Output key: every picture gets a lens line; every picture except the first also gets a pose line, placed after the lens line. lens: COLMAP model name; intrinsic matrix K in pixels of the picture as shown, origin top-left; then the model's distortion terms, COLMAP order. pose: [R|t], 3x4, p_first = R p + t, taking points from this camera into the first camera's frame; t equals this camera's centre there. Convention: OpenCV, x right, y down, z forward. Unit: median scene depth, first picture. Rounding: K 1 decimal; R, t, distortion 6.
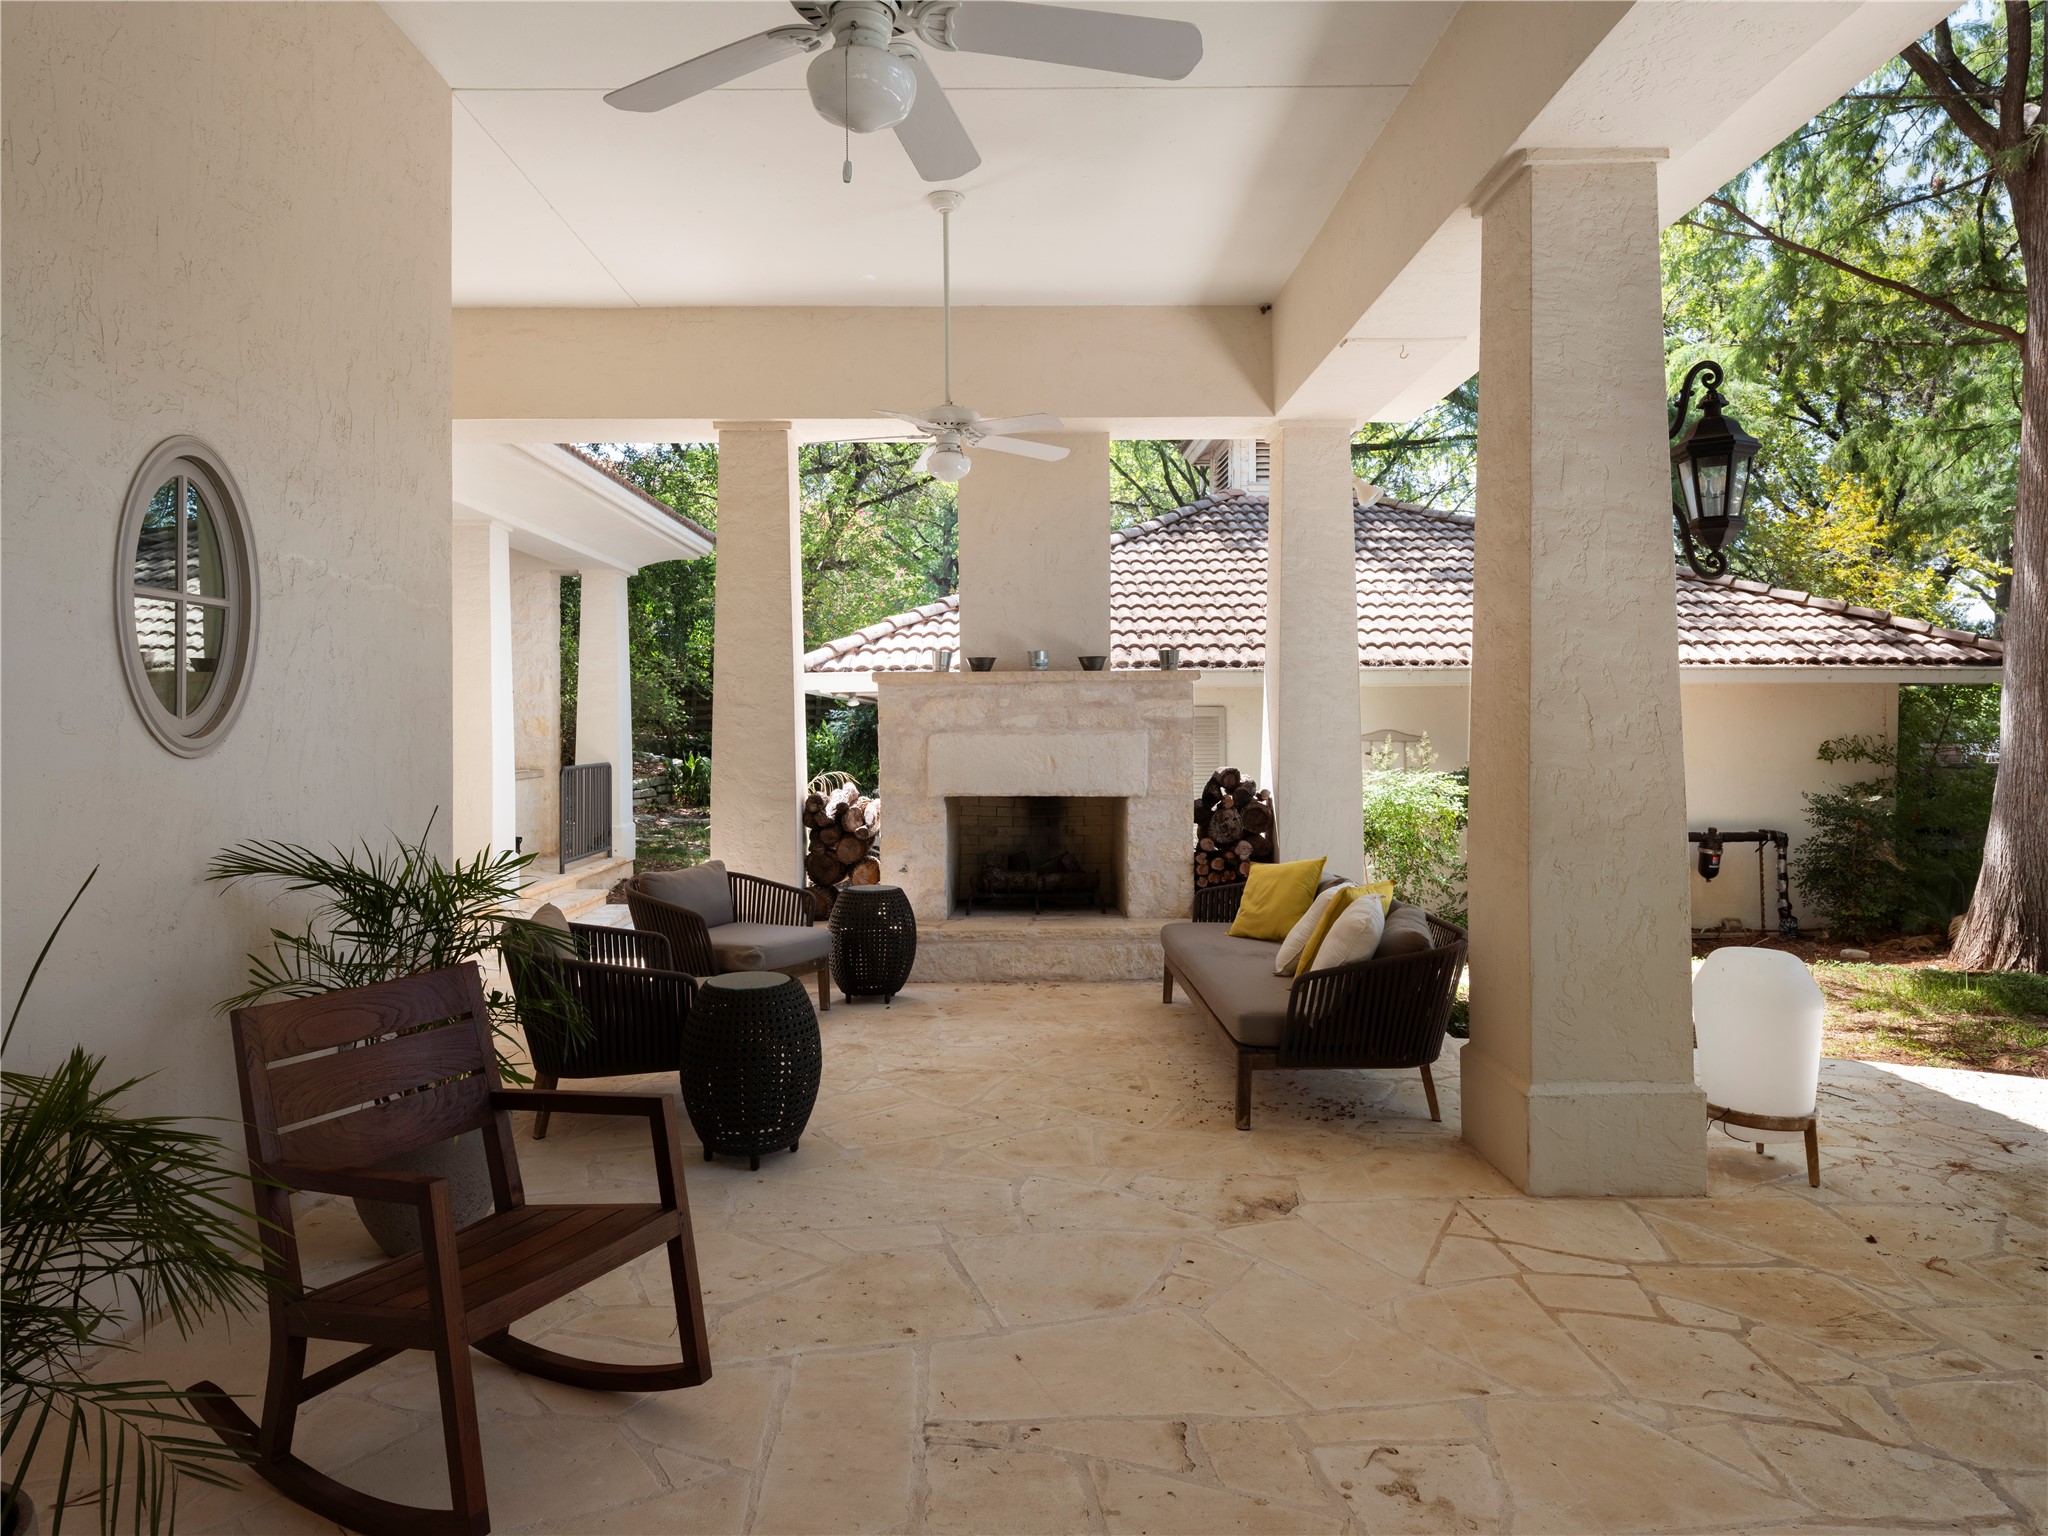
lens RADIAL K [[1259.5, 0, 1023.2], [0, 1259.5, 769.0], [0, 0, 1]] dist [-0.000967, -0.002465]
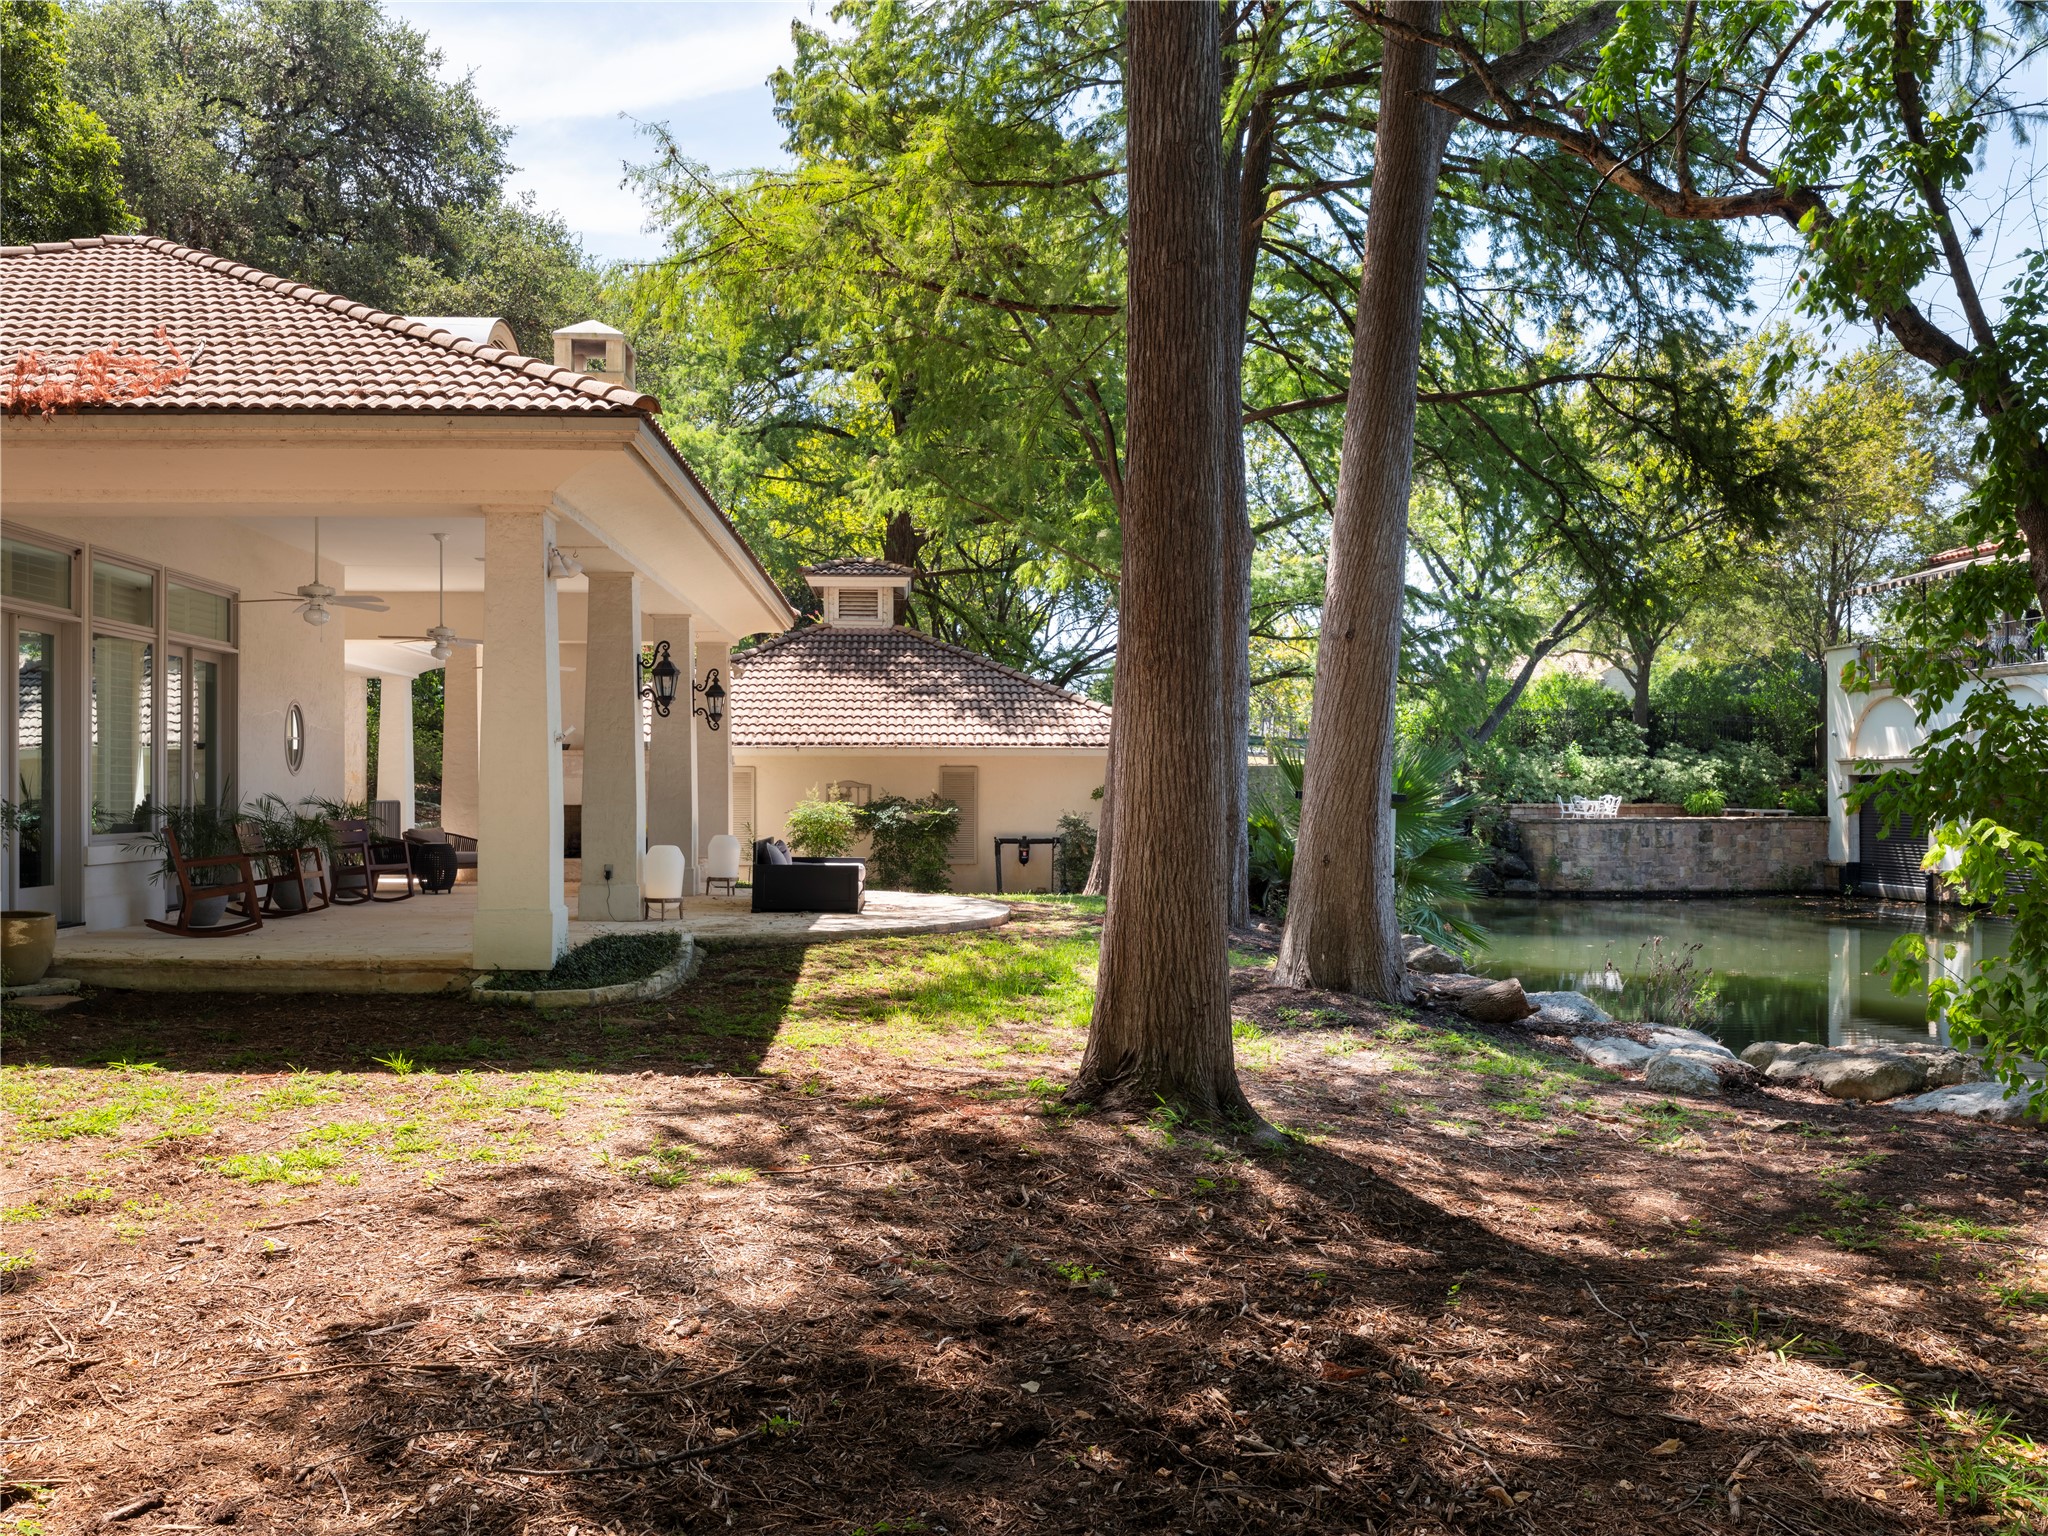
lens RADIAL K [[1611.5, 0, 1023.2], [0, 1611.5, 768.5], [0, 0, 1]] dist [0.006391, 0.003666]
pose [[0.999047, -0.000688, 0.043633, 0.449035], [0.003000, 0.998593, -0.052946, 0.071979], [-0.043535, 0.053026, 0.997644, -1.298703]]
